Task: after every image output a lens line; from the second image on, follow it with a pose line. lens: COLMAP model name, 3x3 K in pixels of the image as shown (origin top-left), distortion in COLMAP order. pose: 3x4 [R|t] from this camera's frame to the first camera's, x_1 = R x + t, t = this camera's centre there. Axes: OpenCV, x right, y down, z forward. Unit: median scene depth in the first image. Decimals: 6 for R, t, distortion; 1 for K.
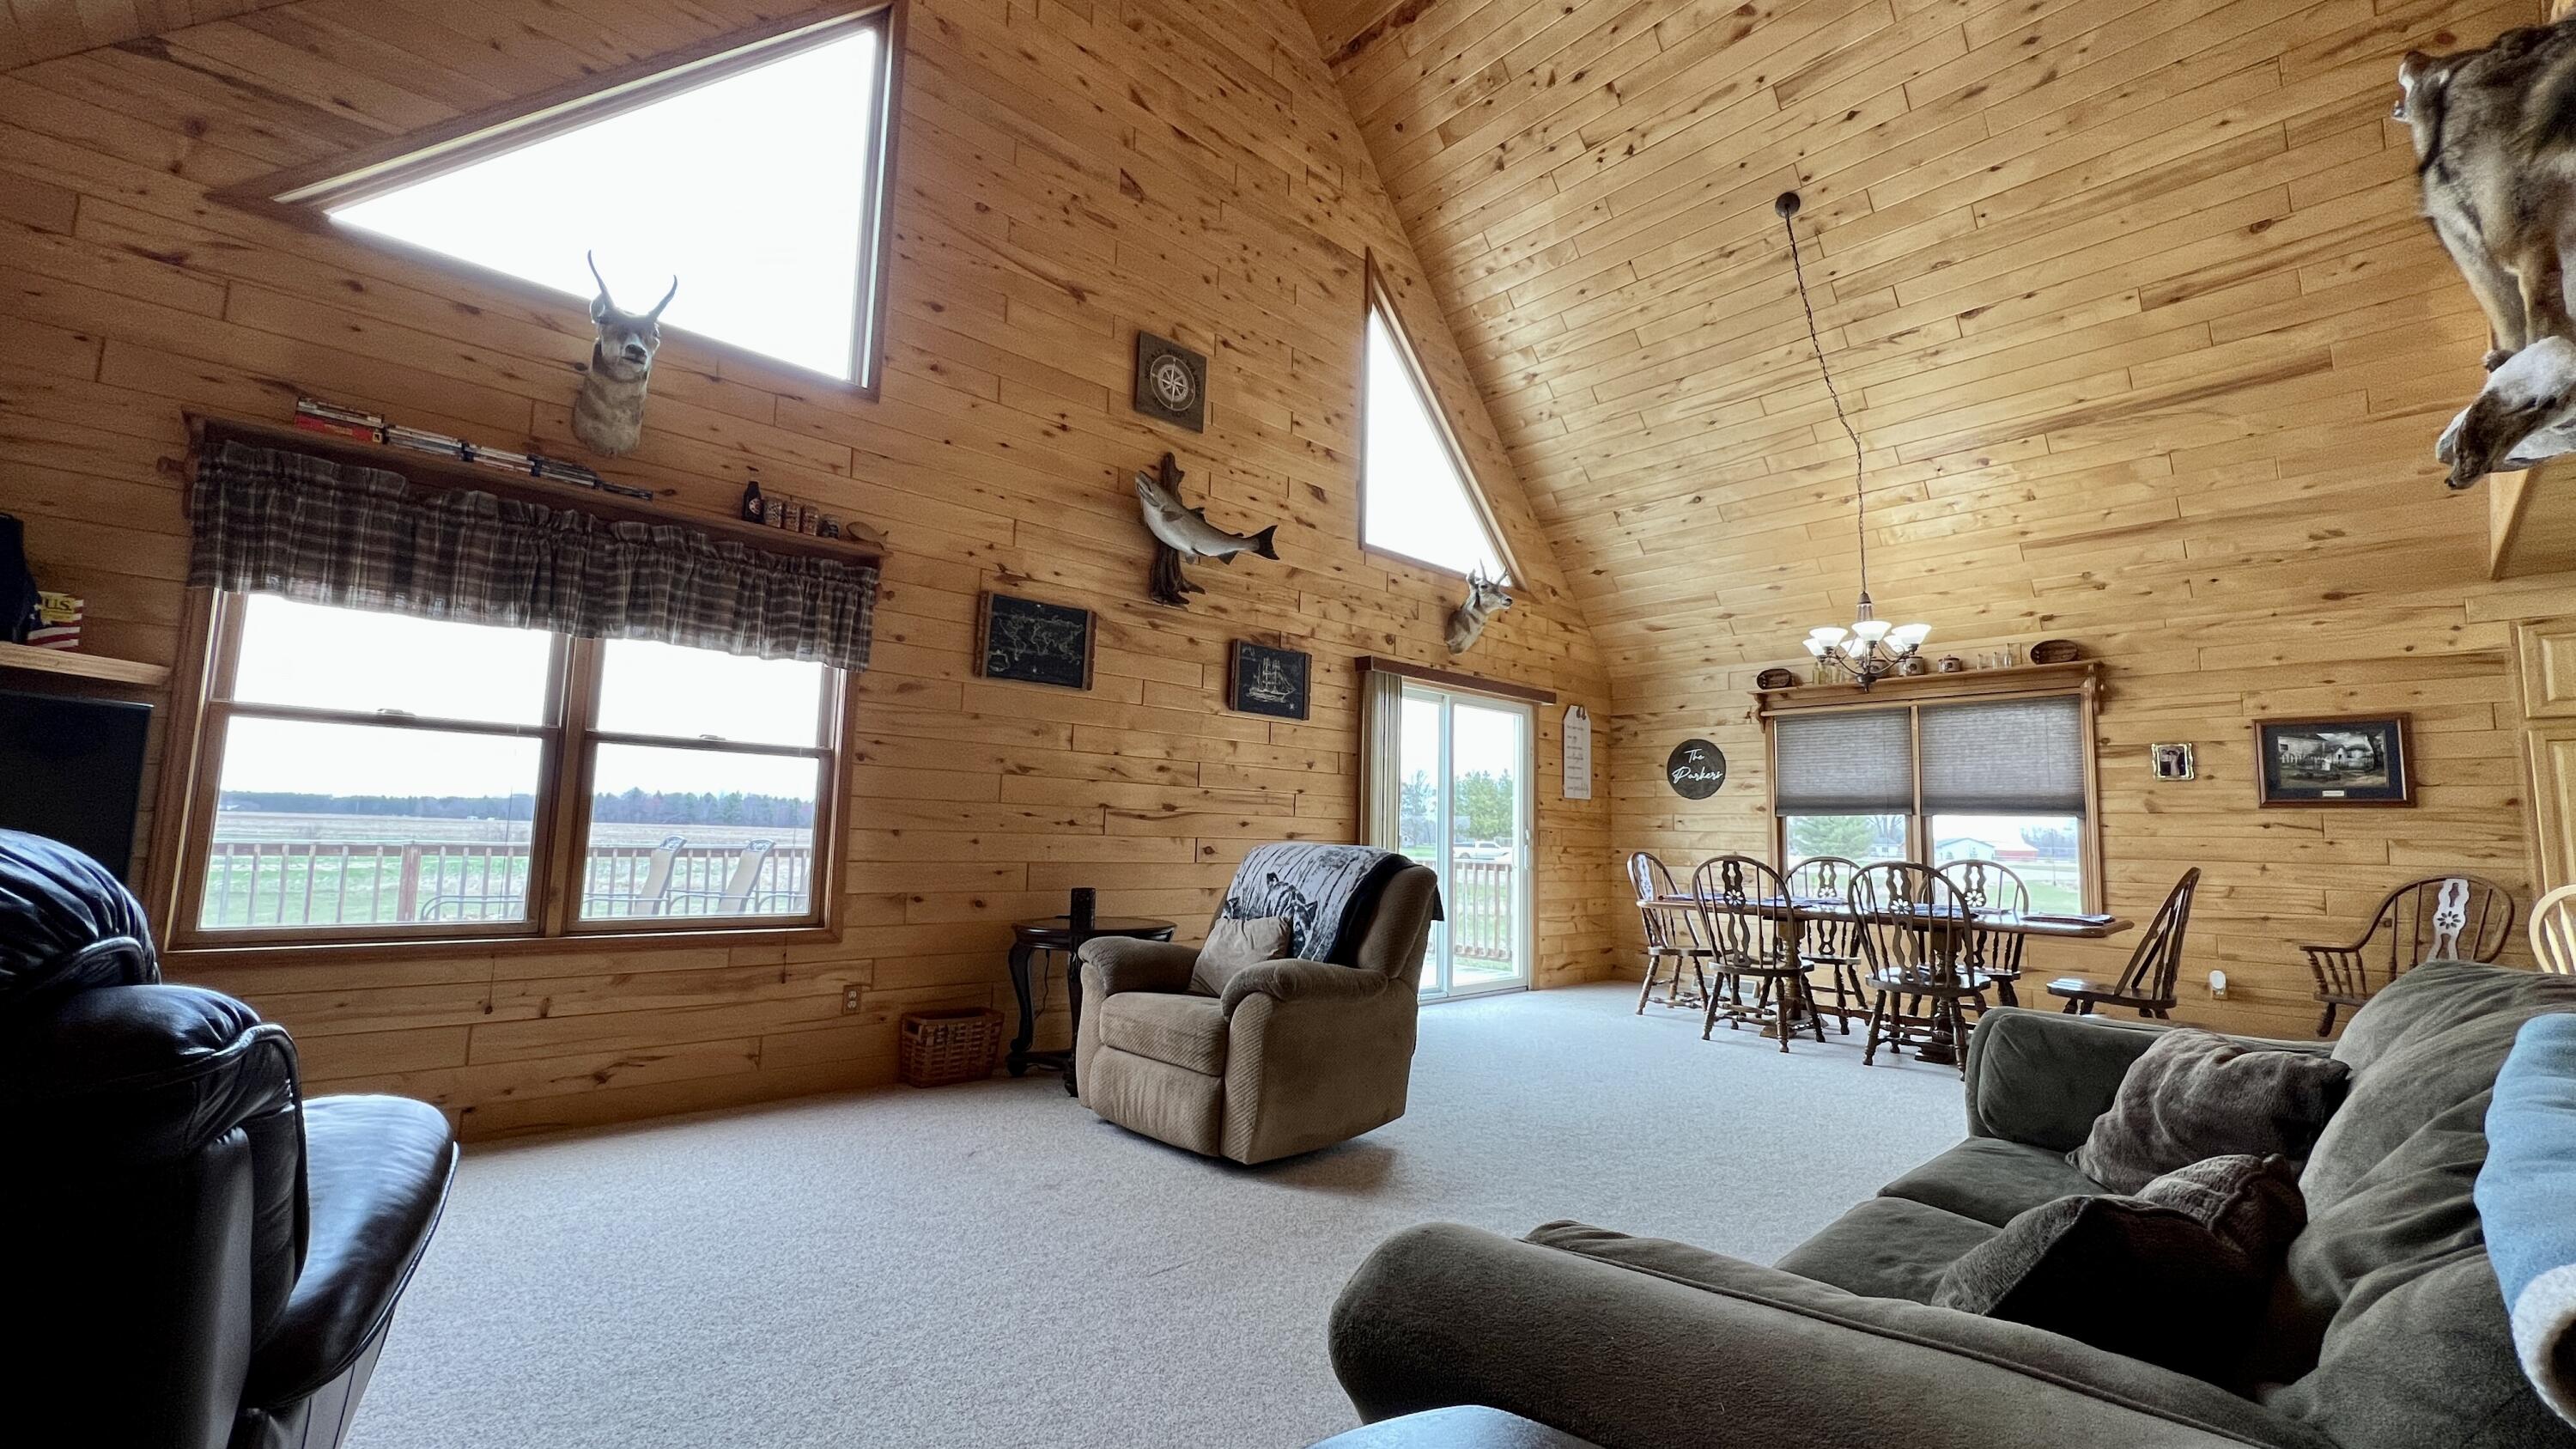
lens RADIAL K [[1032.2, 0, 1295.9], [0, 1032.2, 731.5], [0, 0, 1]] dist [-0.001504, 0.000407]
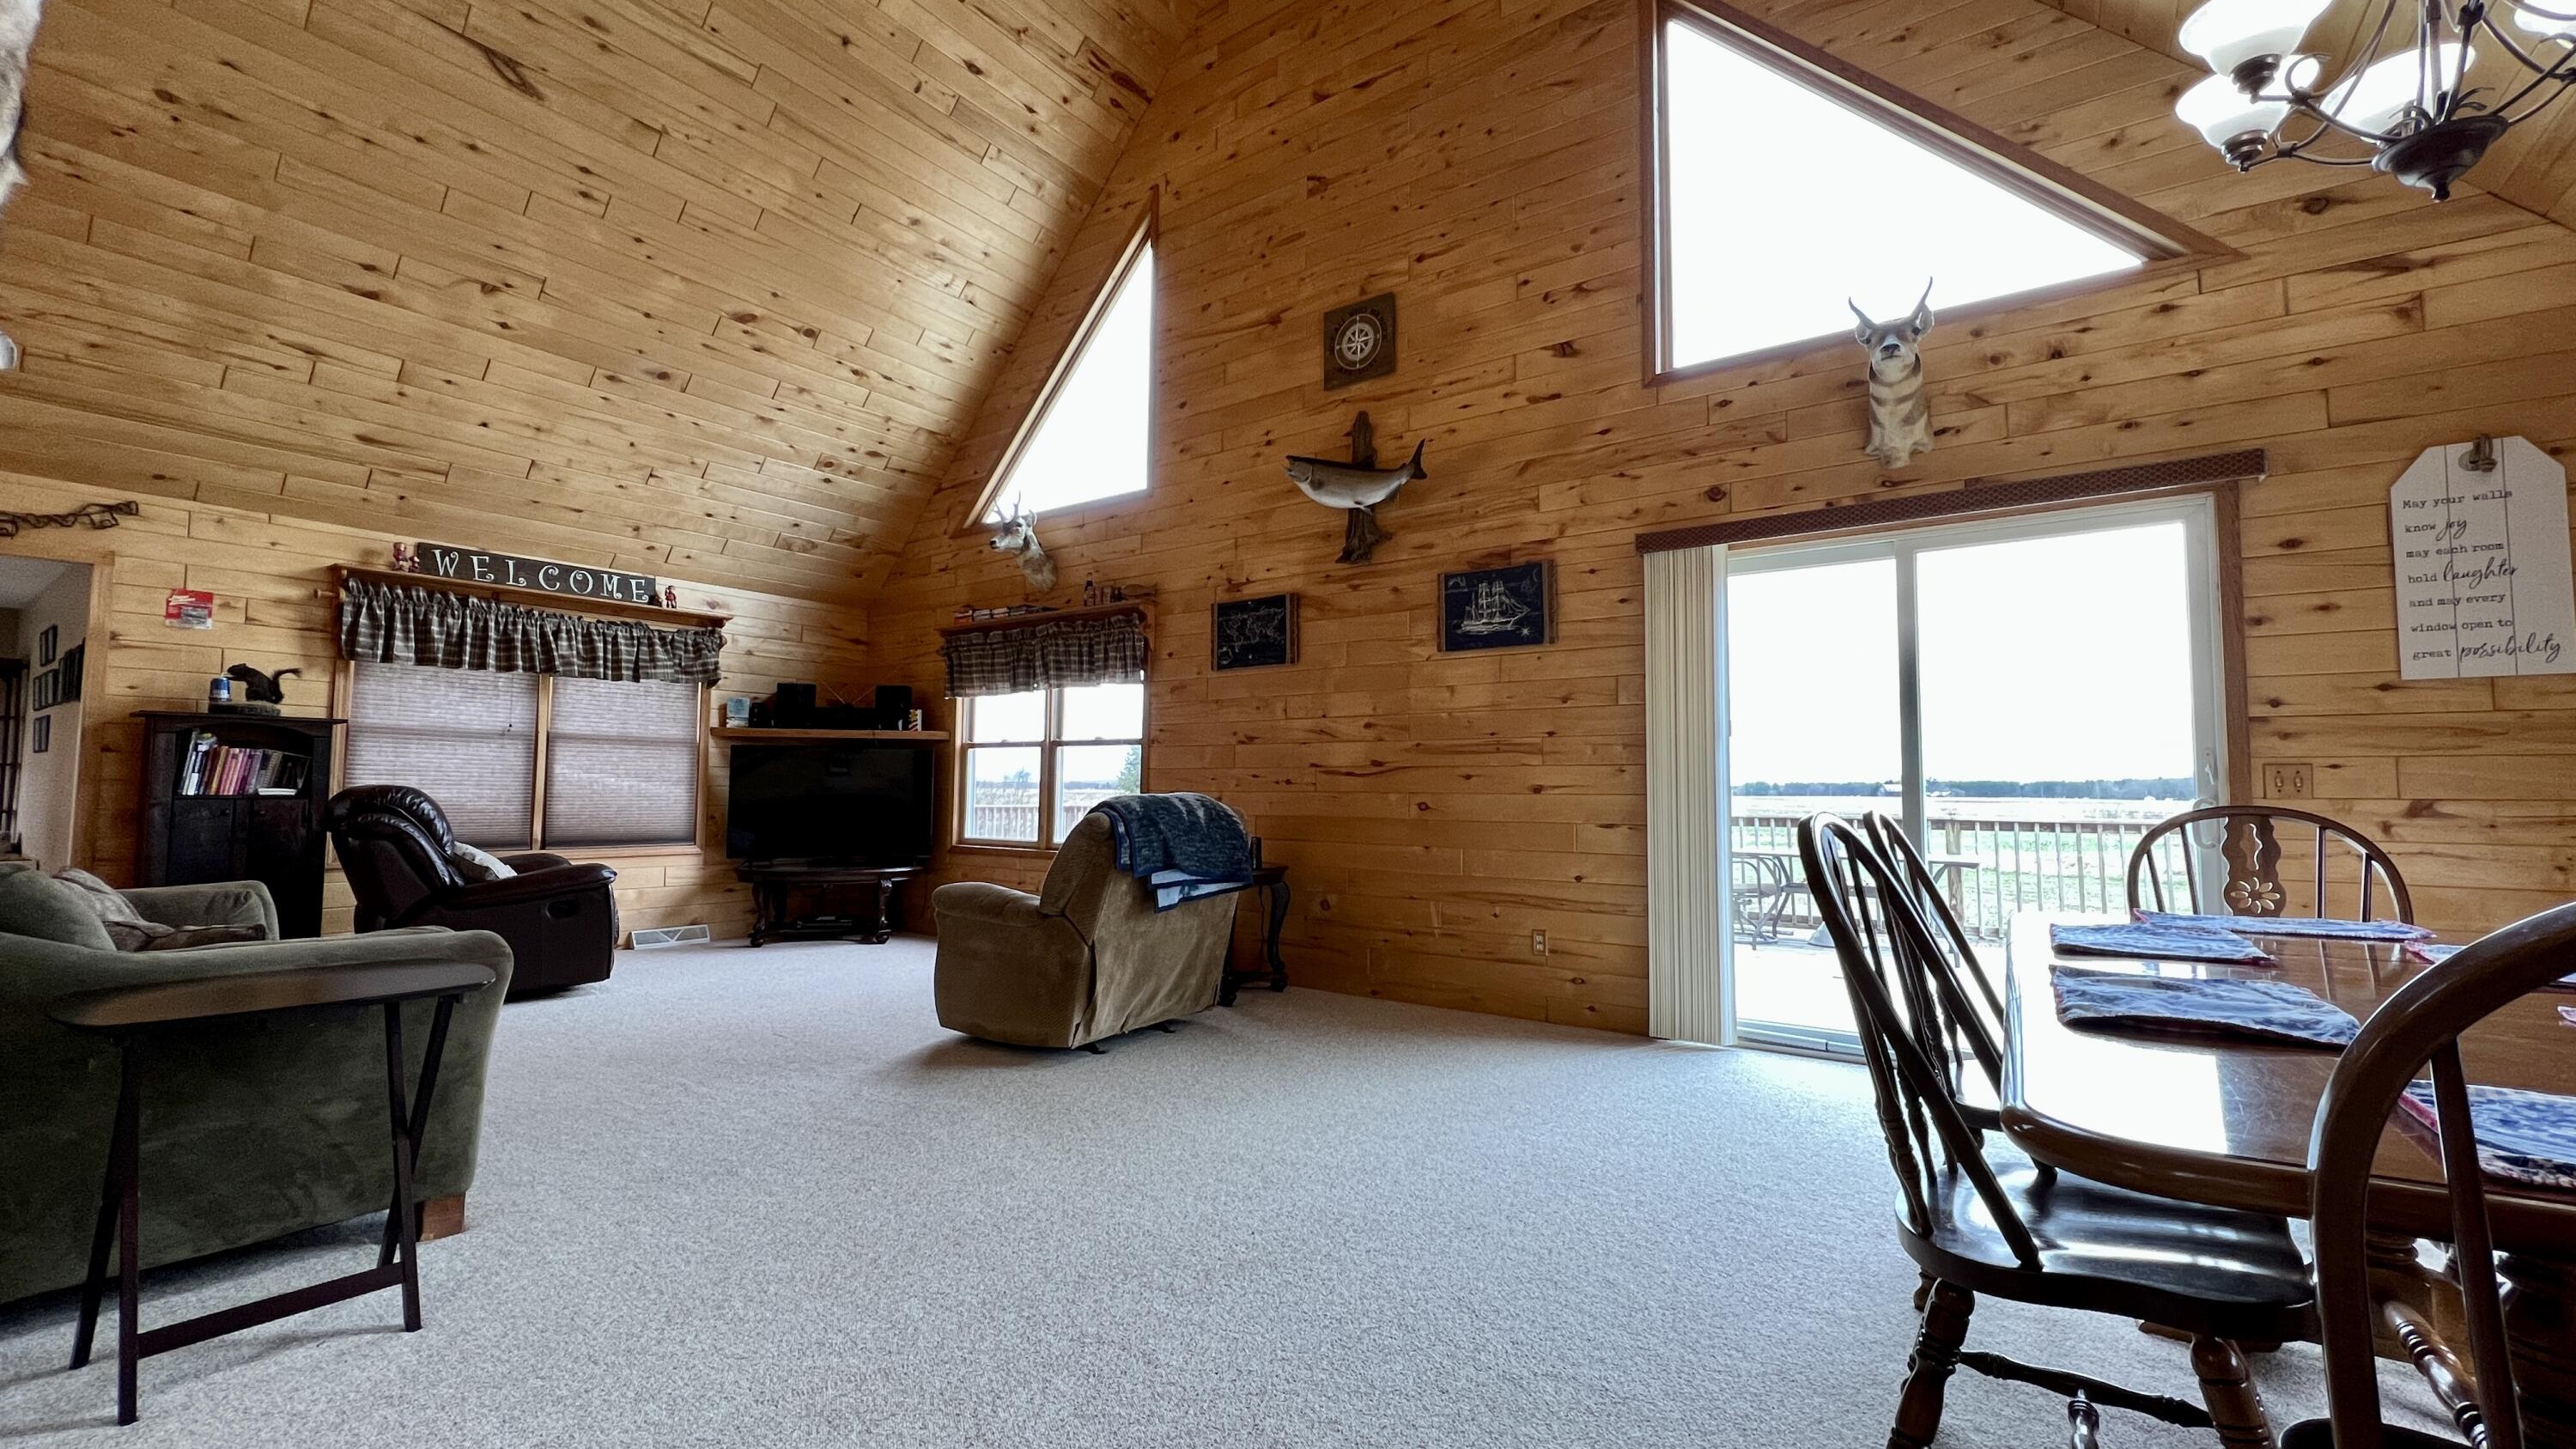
lens RADIAL K [[1032.2, 0, 1295.9], [0, 1032.2, 731.5], [0, 0, 1]] dist [-0.001504, 0.000407]
pose [[0.200791, -0.081384, -0.976248, 0.718591], [0.099084, 0.993120, -0.062412, 0.083650], [0.974610, -0.084199, 0.207474, 0.616715]]
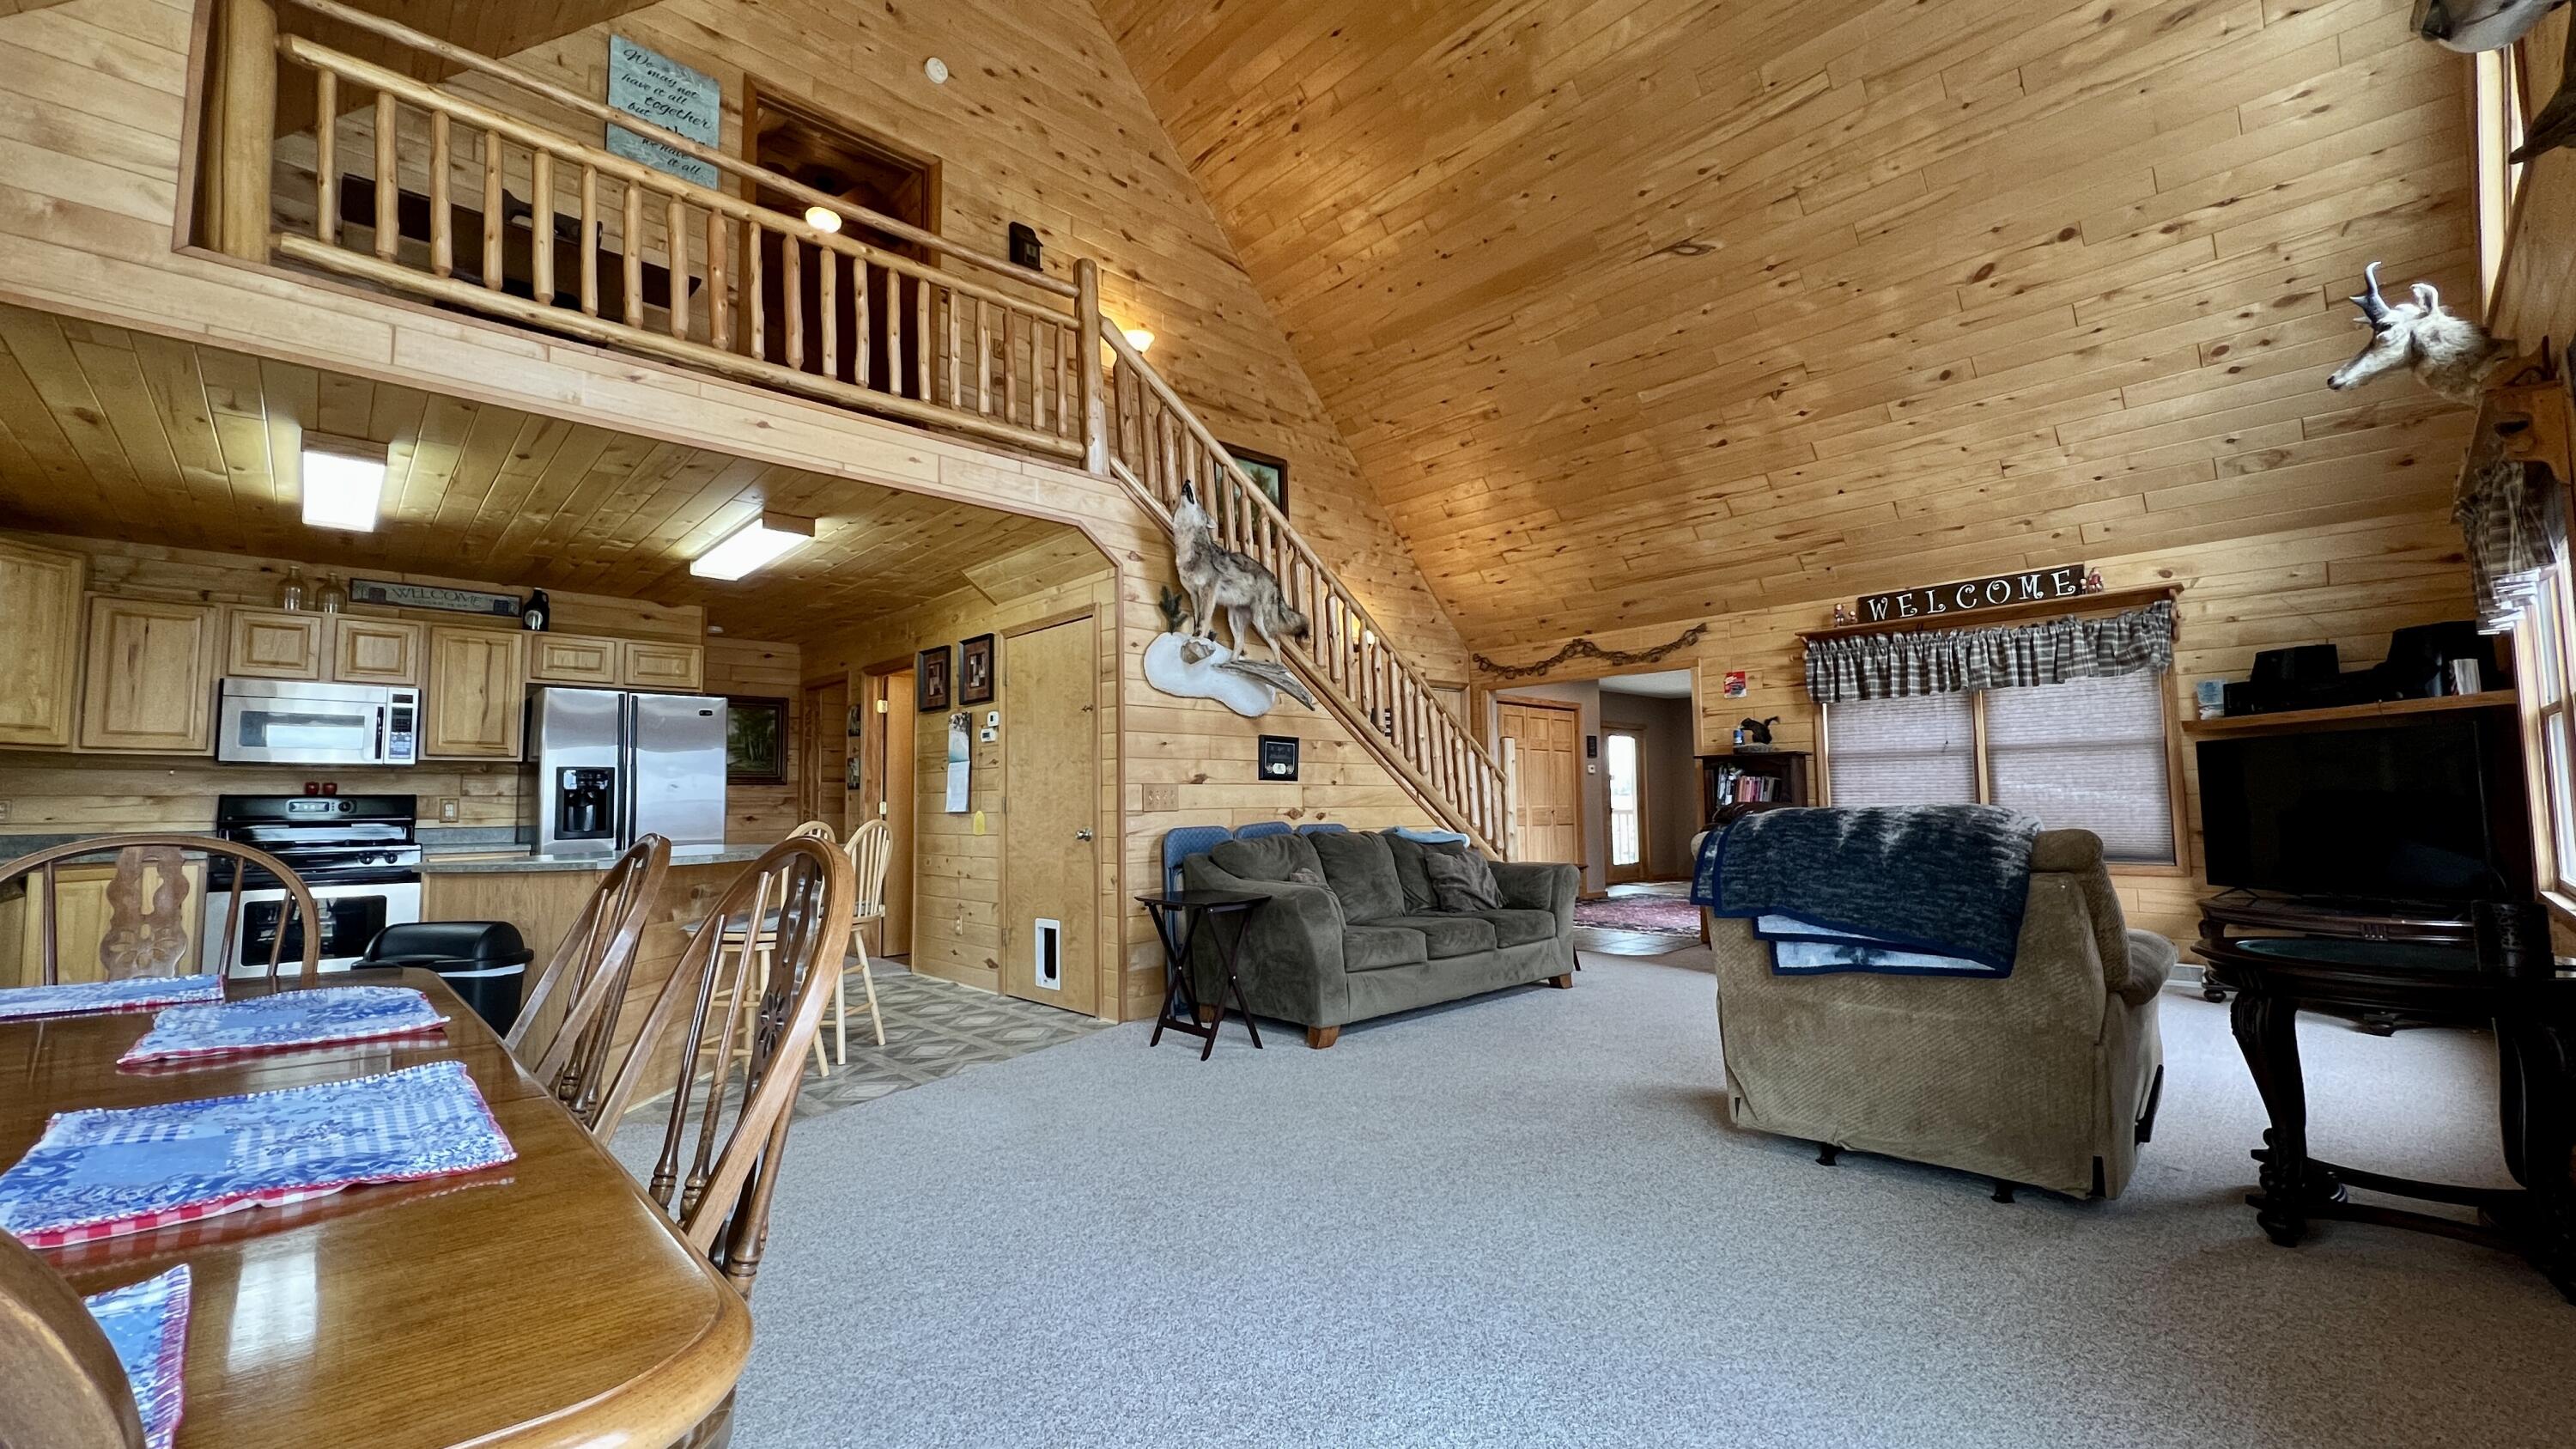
lens RADIAL K [[1030.9, 0, 1297.4], [0, 1030.9, 732.4], [0, 0, 1]] dist [0.000632, -0.000009]
pose [[-0.999911, -0.012024, -0.005710, 0.278681], [-0.010836, 0.984434, -0.175421, 0.124401], [0.007731, -0.175344, -0.984477, 1.125023]]
